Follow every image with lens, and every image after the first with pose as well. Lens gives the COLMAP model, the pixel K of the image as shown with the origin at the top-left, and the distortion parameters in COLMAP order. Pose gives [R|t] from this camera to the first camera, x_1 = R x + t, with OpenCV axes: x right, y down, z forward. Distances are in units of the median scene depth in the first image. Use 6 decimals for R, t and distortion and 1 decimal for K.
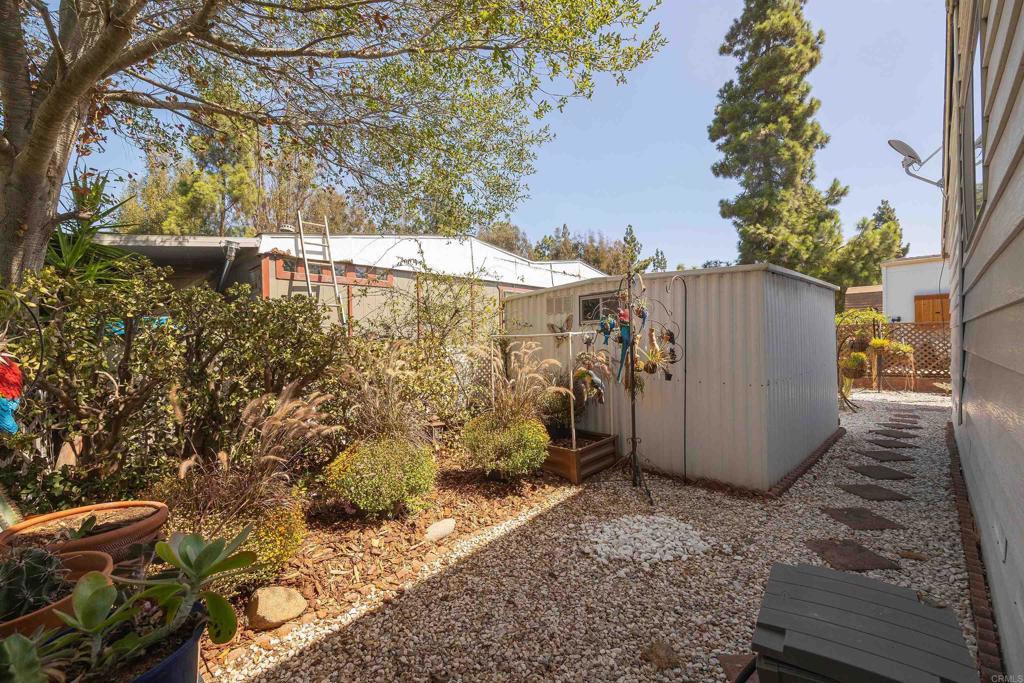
lens RADIAL K [[416.5, 0, 512.0], [0, 416.5, 337.4], [0, 0, 1]] dist [0.009720, -0.000035]
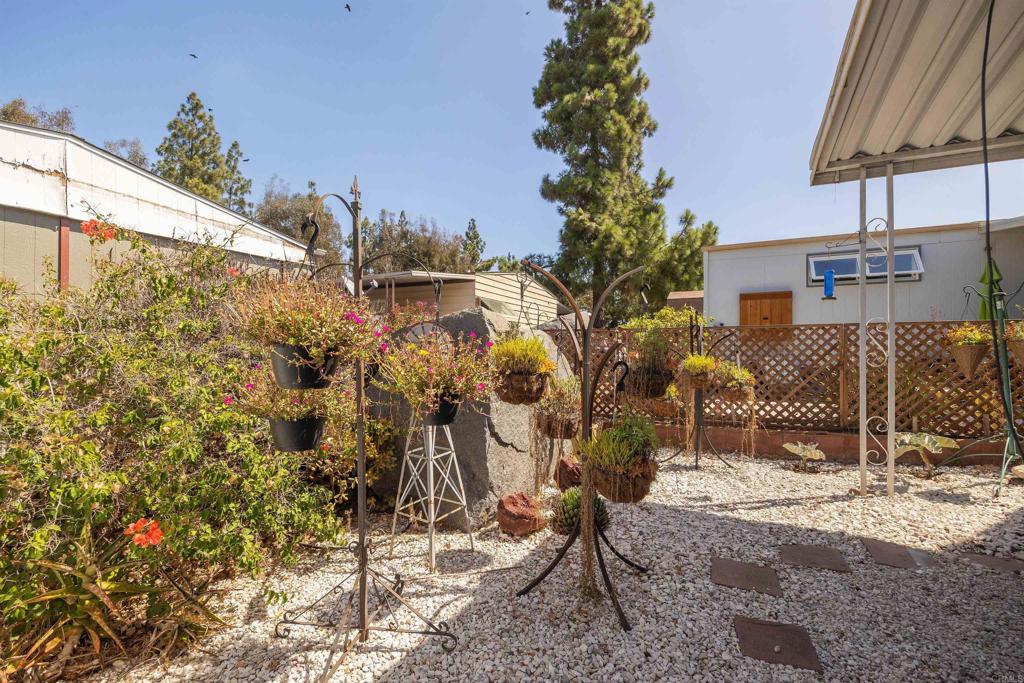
lens RADIAL K [[445.1, 0, 512.0], [0, 445.1, 346.5], [0, 0, 1]] dist [-0.000036, 0.000082]
pose [[0.947977, 0.019801, 0.317722, 0.190335], [-0.020586, 0.999788, -0.000885, -0.001014], [-0.317672, -0.005702, 0.948183, 0.218955]]
